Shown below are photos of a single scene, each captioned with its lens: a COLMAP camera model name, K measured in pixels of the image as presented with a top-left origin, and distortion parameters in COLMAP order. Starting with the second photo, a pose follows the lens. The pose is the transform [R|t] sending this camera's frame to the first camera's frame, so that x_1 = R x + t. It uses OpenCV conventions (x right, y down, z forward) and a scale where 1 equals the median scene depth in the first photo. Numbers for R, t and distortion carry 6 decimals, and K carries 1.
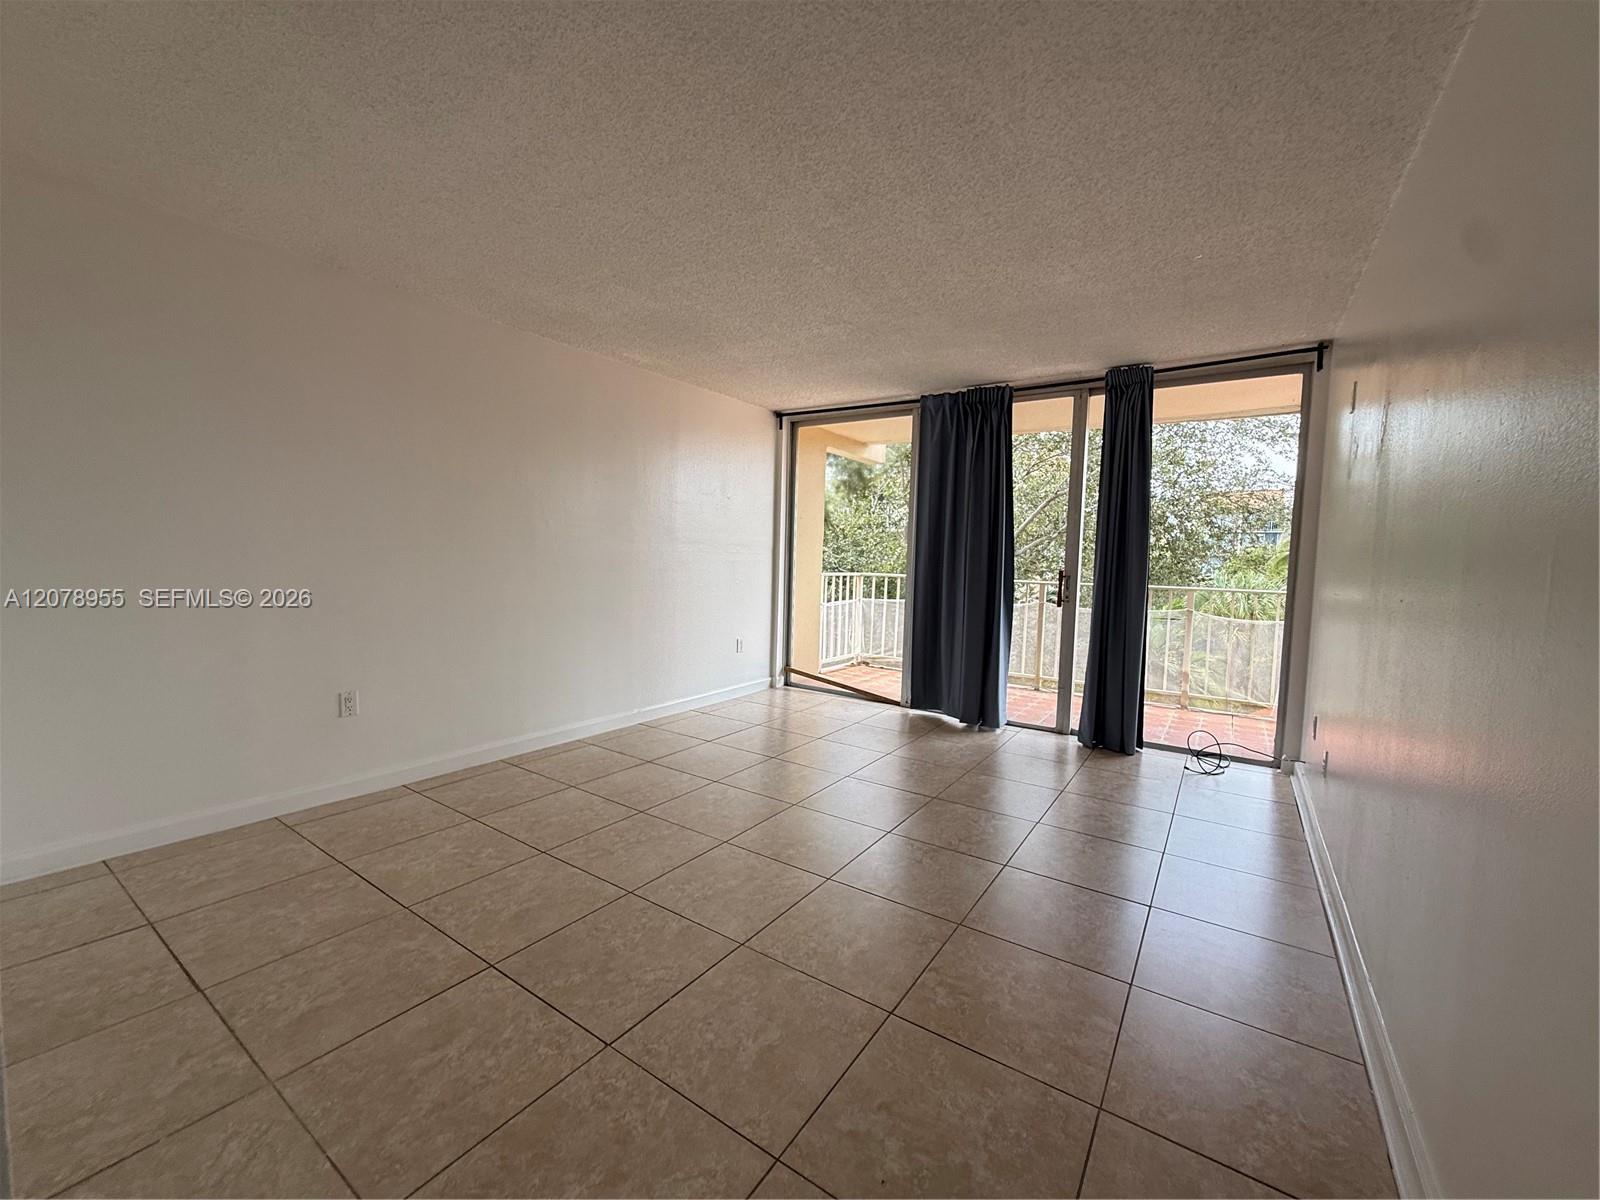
lens RADIAL K [[637.4, 0, 801.8], [0, 637.4, 599.9], [0, 0, 1]] dist [-0.000450, 0.000717]
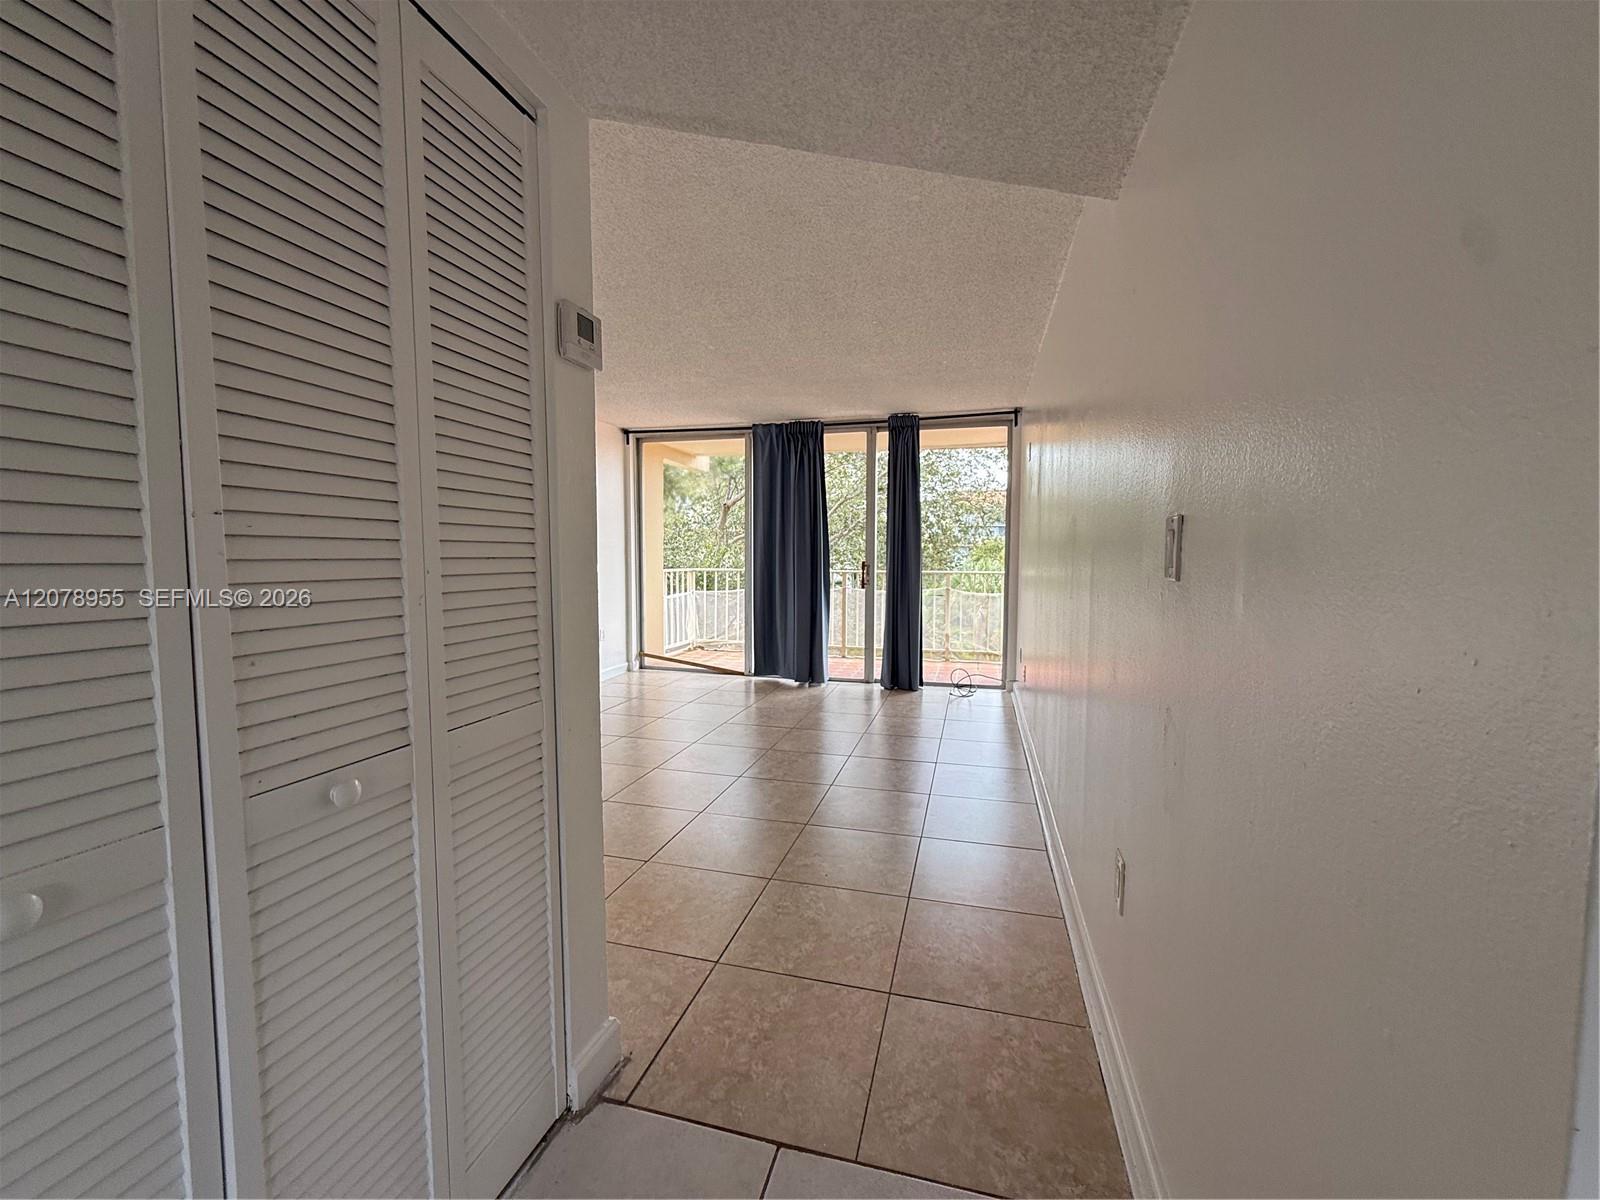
lens RADIAL K [[639.0, 0, 800.0], [0, 639.0, 600.0], [0, 0, 1]] dist [0.000211, 0.000271]
pose [[0.947665, -0.046563, 0.315852, -0.135969], [0.044386, 0.998915, 0.014085, 0.009844], [-0.316165, 0.000672, 0.948704, -0.215086]]
